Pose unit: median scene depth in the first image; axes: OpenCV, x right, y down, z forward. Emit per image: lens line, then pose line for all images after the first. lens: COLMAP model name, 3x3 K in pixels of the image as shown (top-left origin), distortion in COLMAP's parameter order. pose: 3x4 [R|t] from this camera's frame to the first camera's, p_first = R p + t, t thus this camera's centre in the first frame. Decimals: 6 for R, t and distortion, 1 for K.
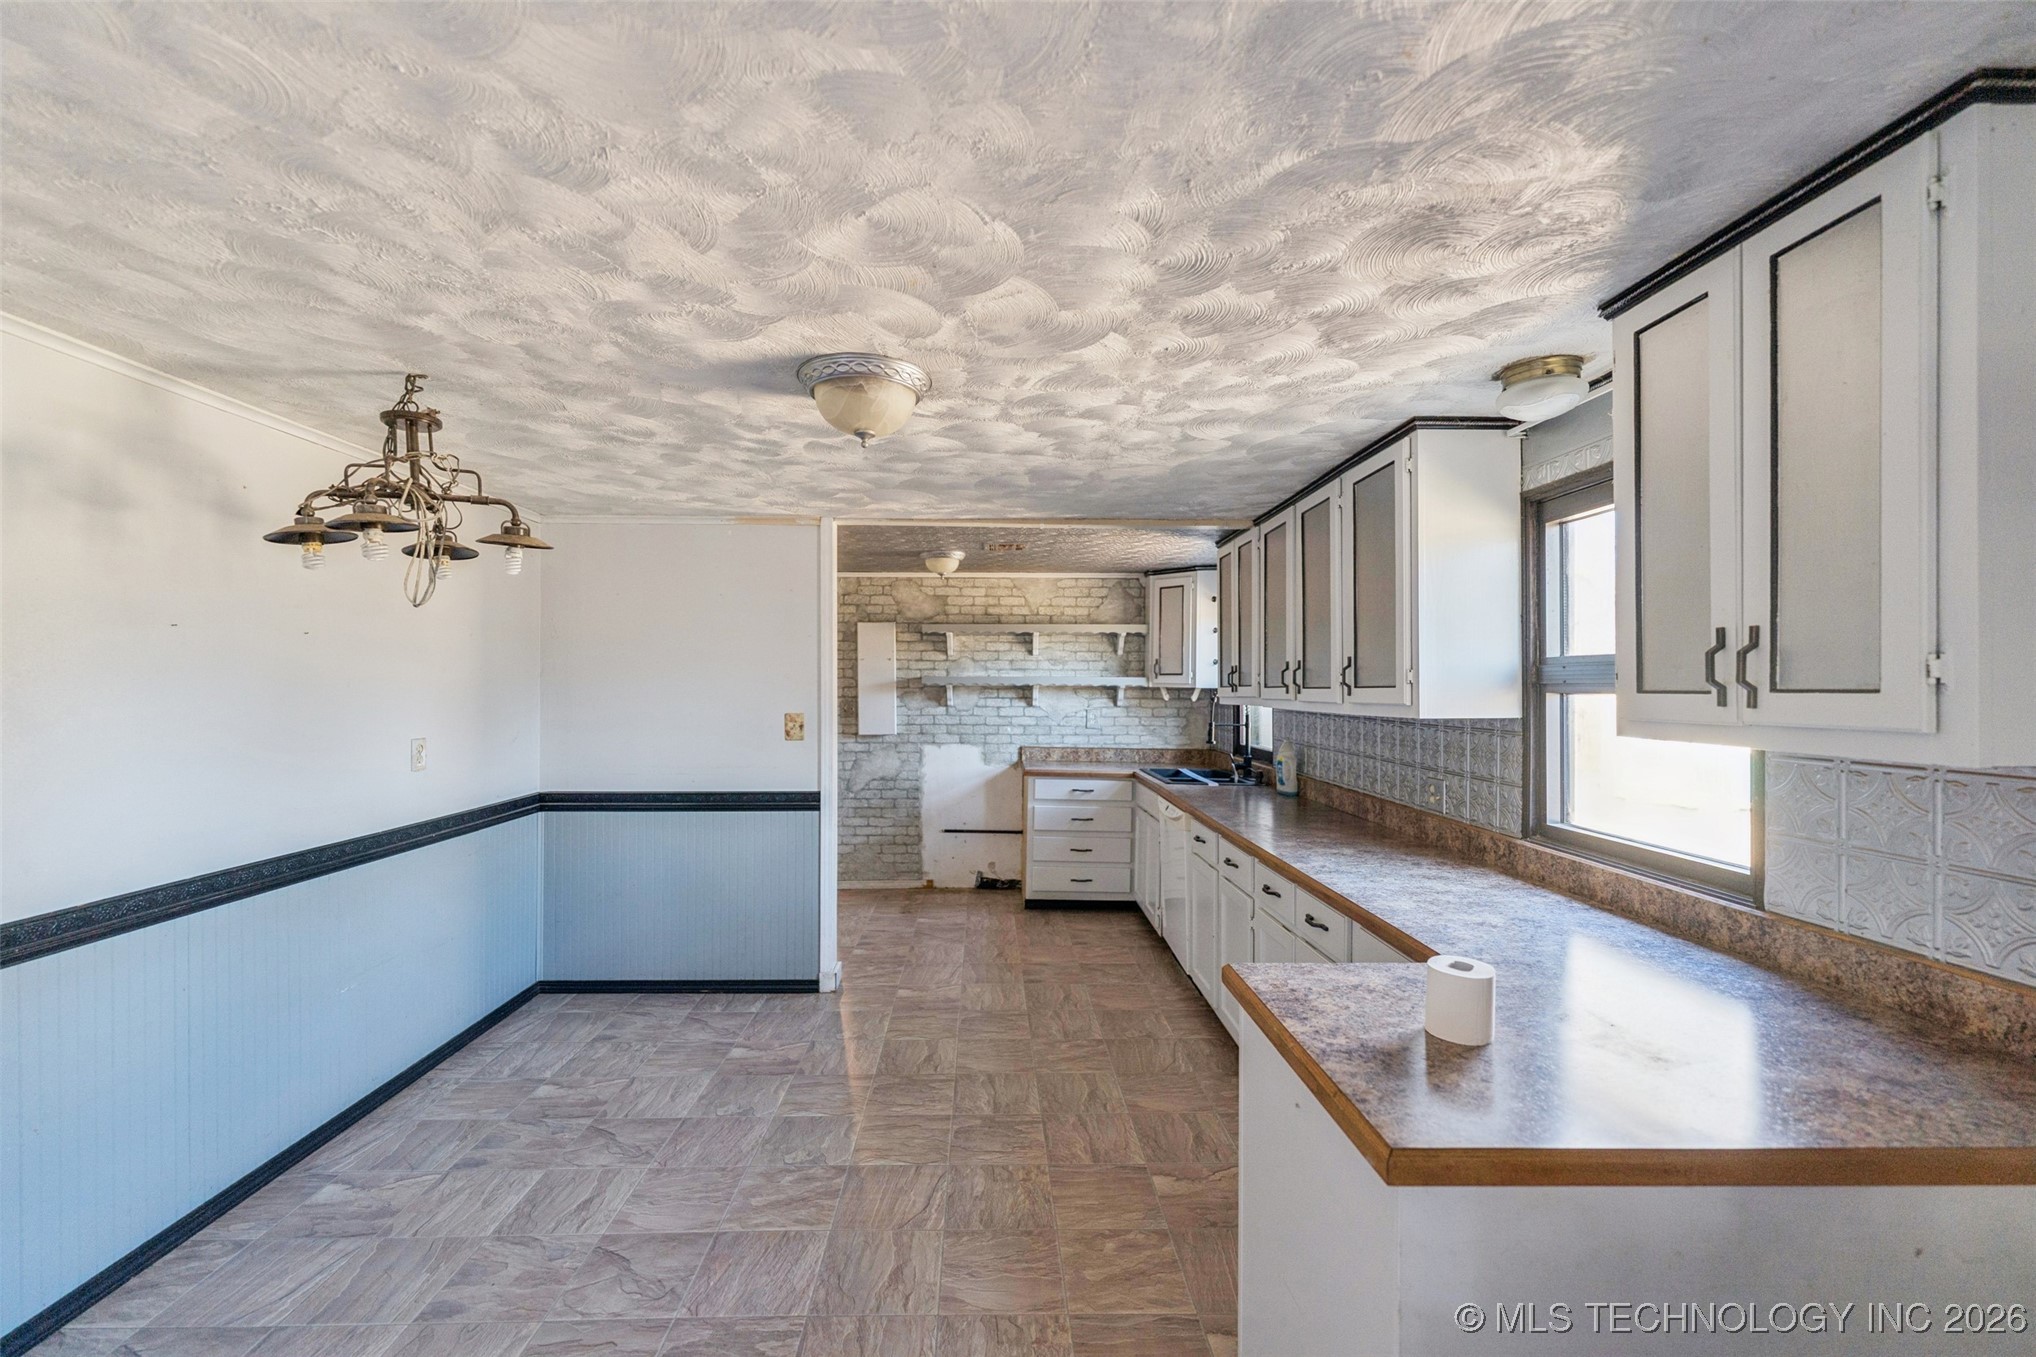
lens RADIAL K [[838.0, 0, 1001.4], [0, 838.0, 683.4], [0, 0, 1]] dist [0.001022, -0.000705]
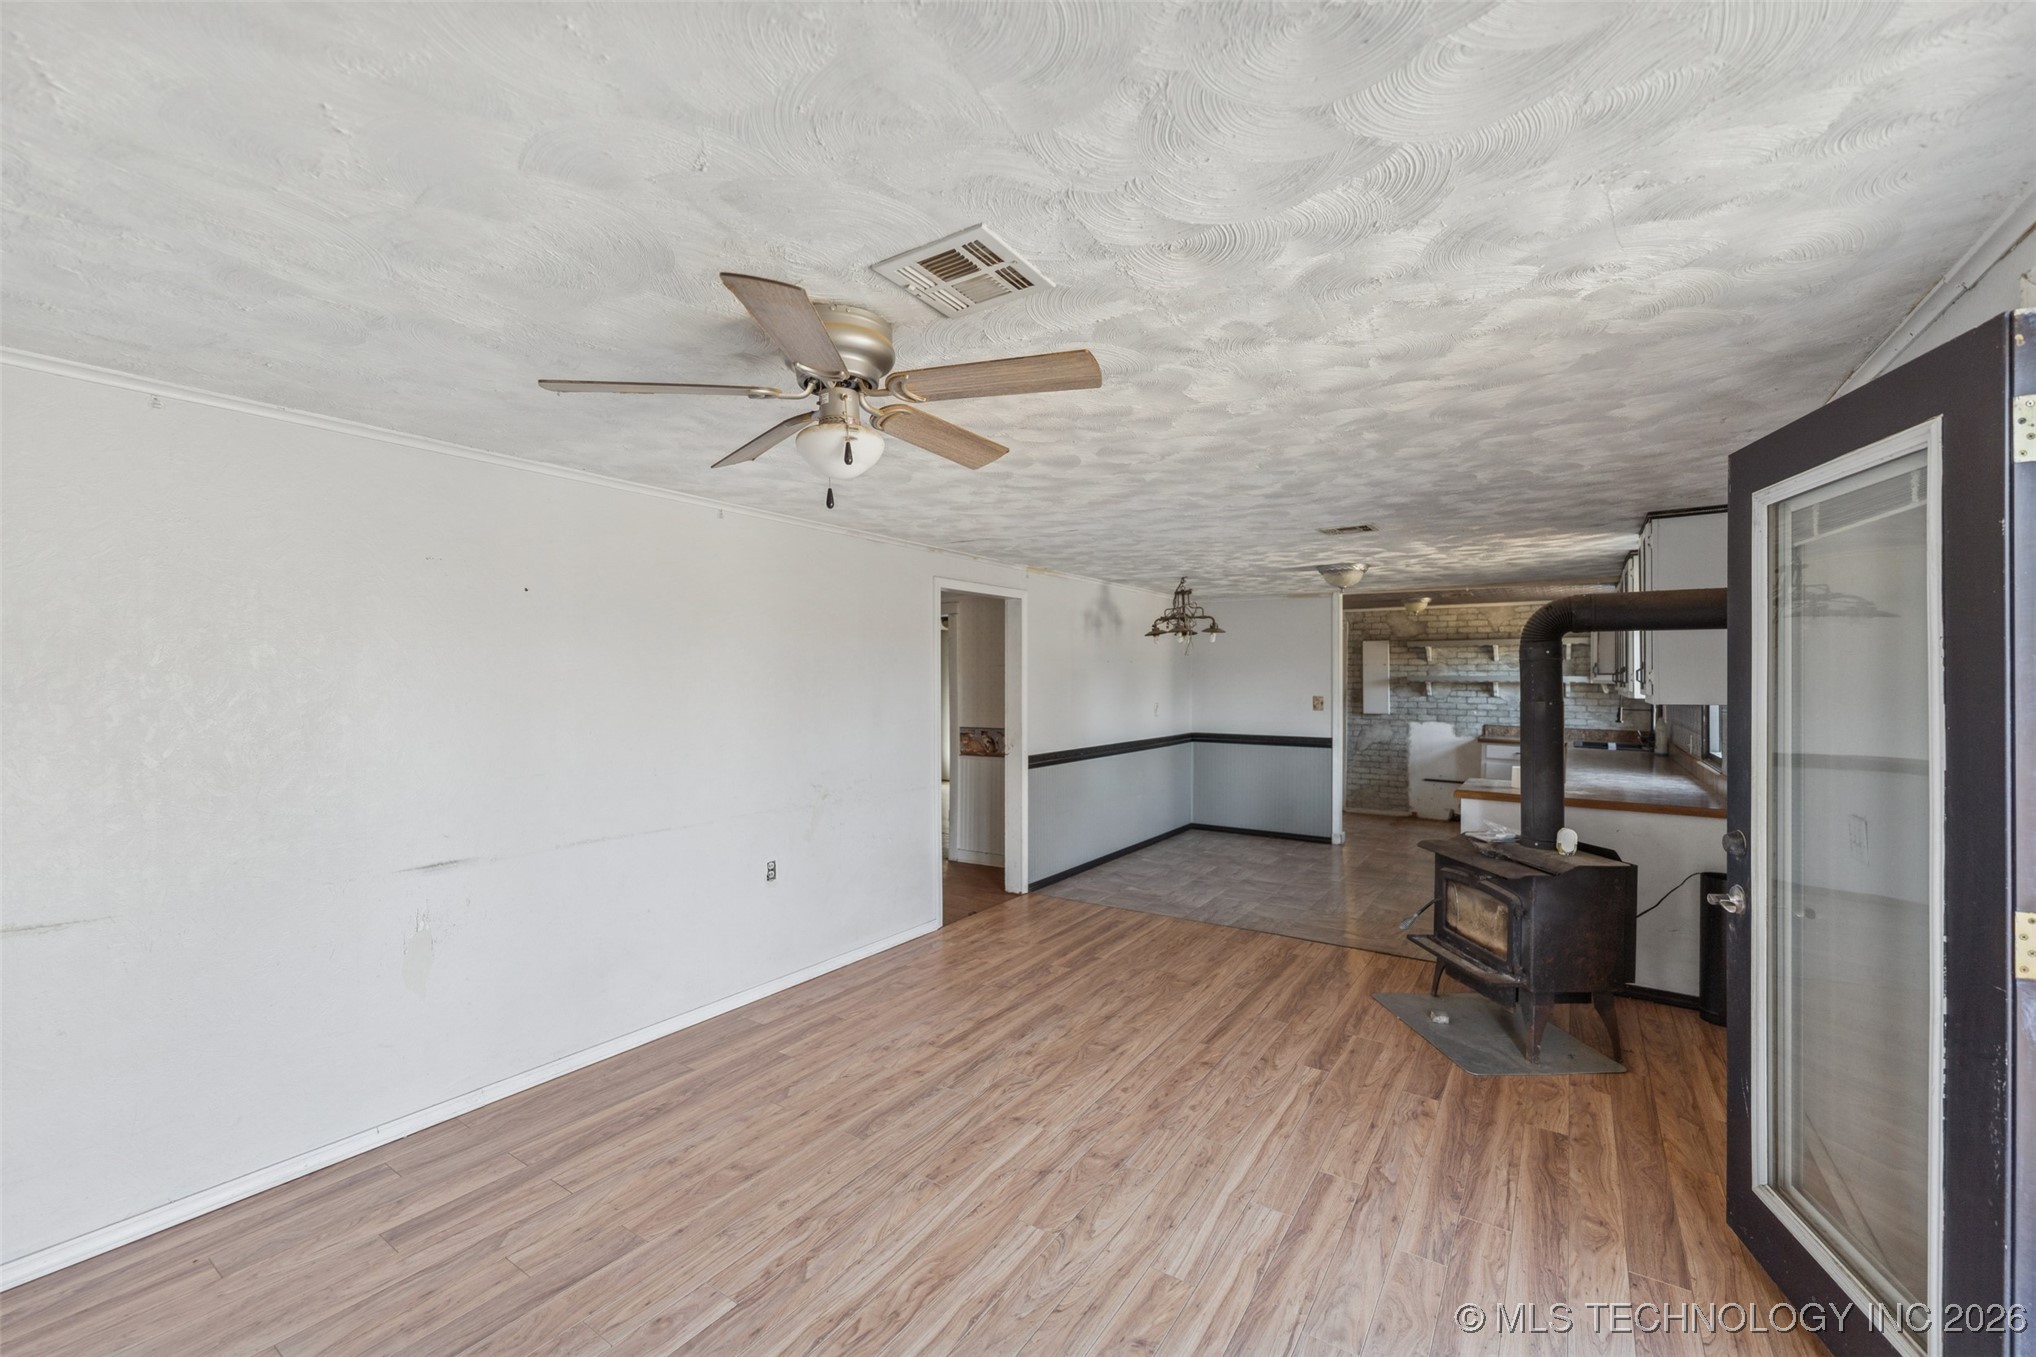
lens RADIAL K [[838.0, 0, 1000.4], [0, 838.0, 680.2], [0, 0, 1]] dist [0.001022, -0.000705]
pose [[0.815863, 0.000302, -0.578246, 0.178747], [-0.001094, 0.999999, -0.001021, 0.001686], [0.578245, 0.001466, 0.815862, -0.653536]]
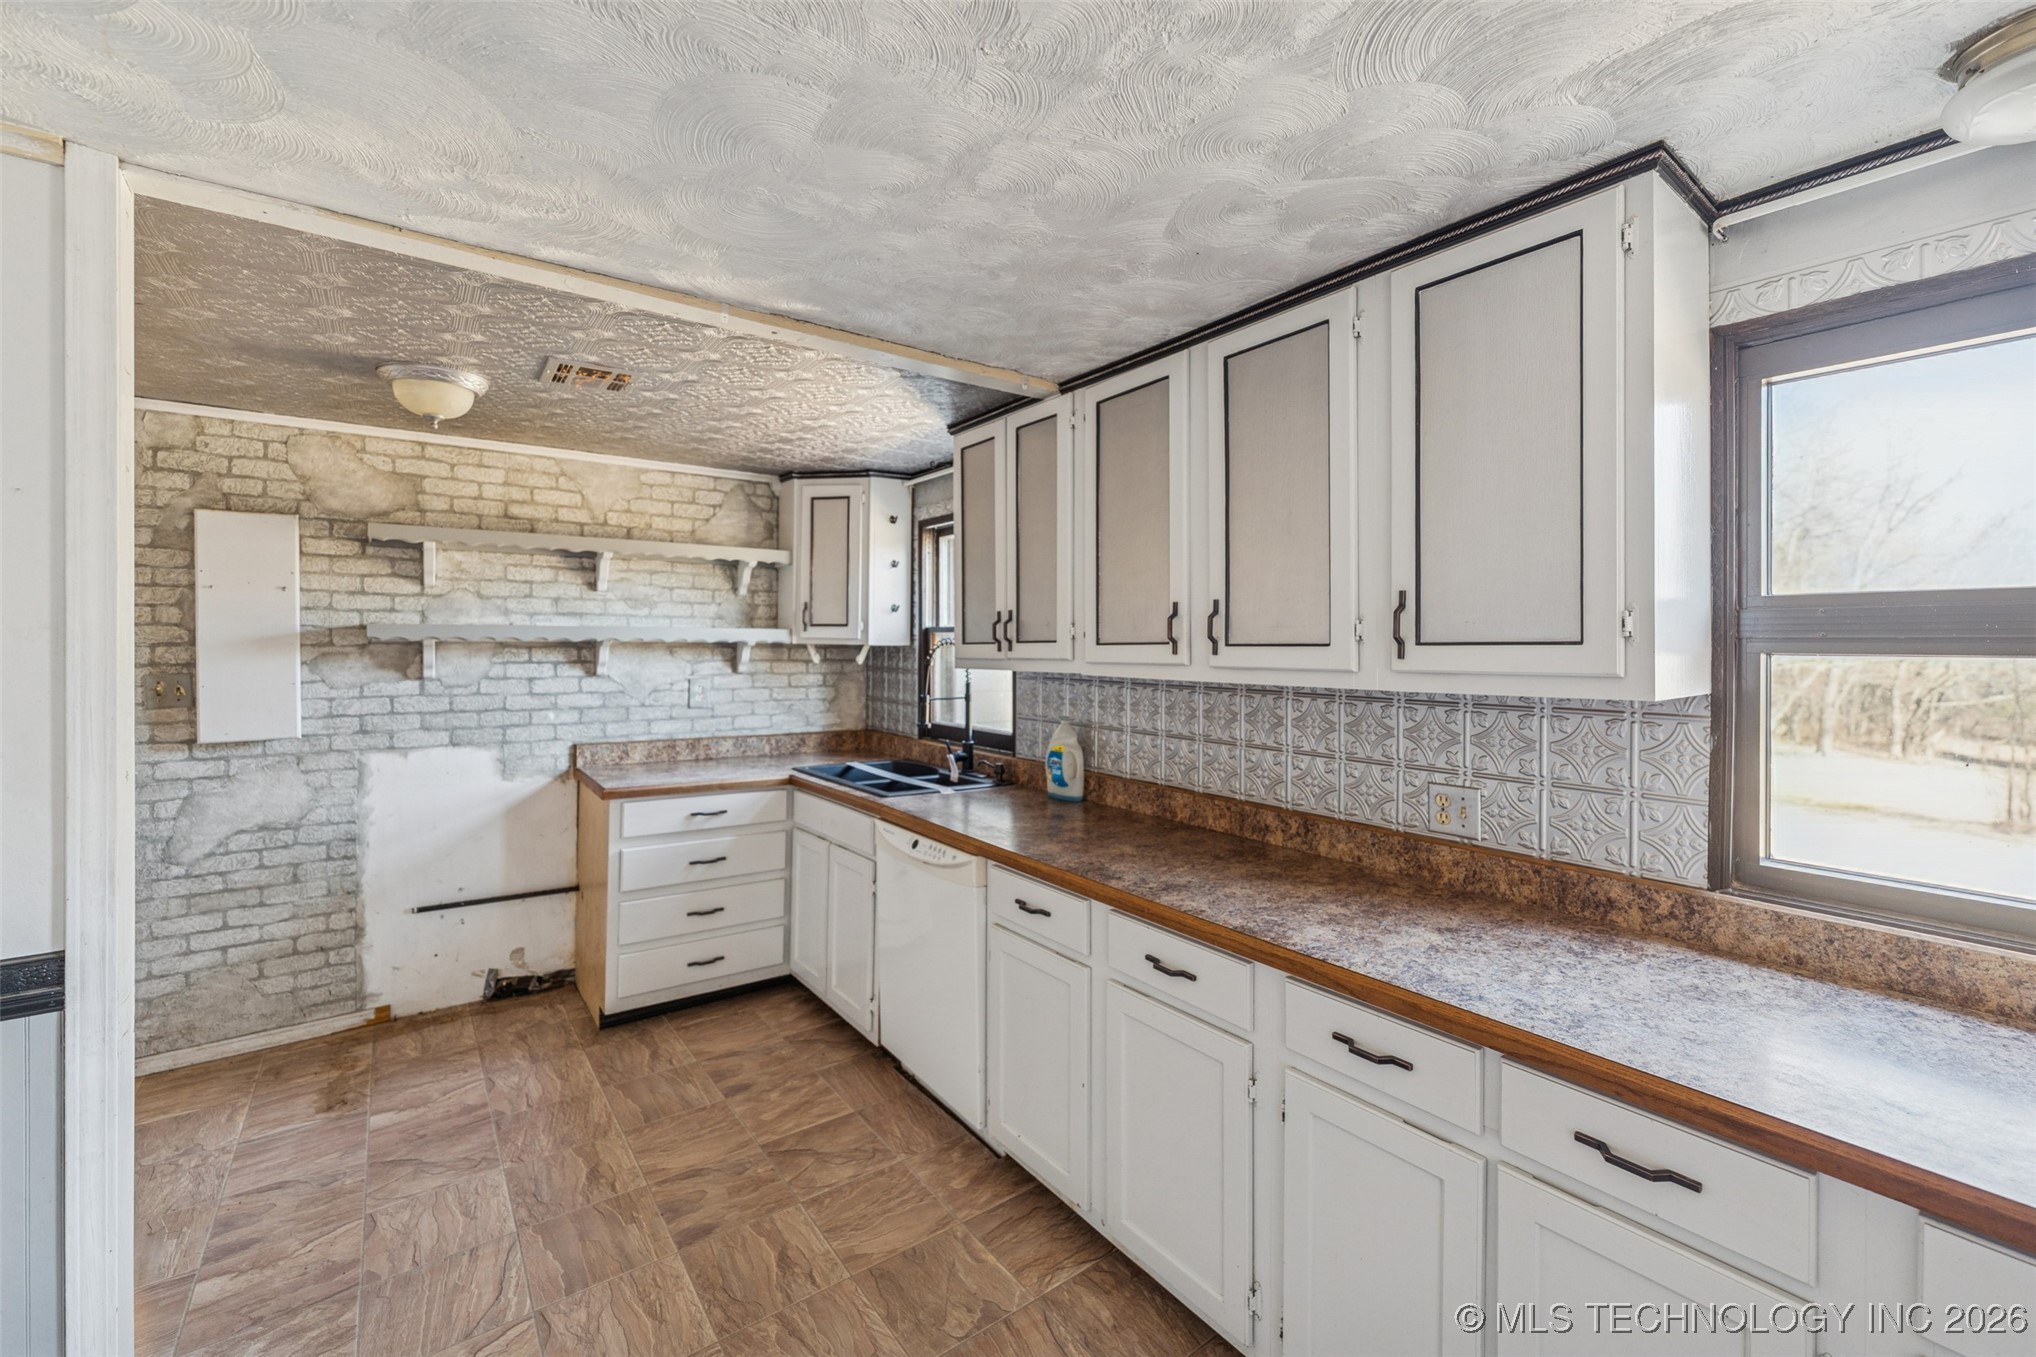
lens RADIAL K [[838.0, 0, 1018.1], [0, 838.0, 642.5], [0, 0, 1]] dist [0.001022, -0.000705]
pose [[0.814743, -0.000531, 0.579822, -0.066174], [-0.001947, 0.999991, 0.003651, 0.000752], [-0.579819, -0.004104, 0.814735, 0.338409]]
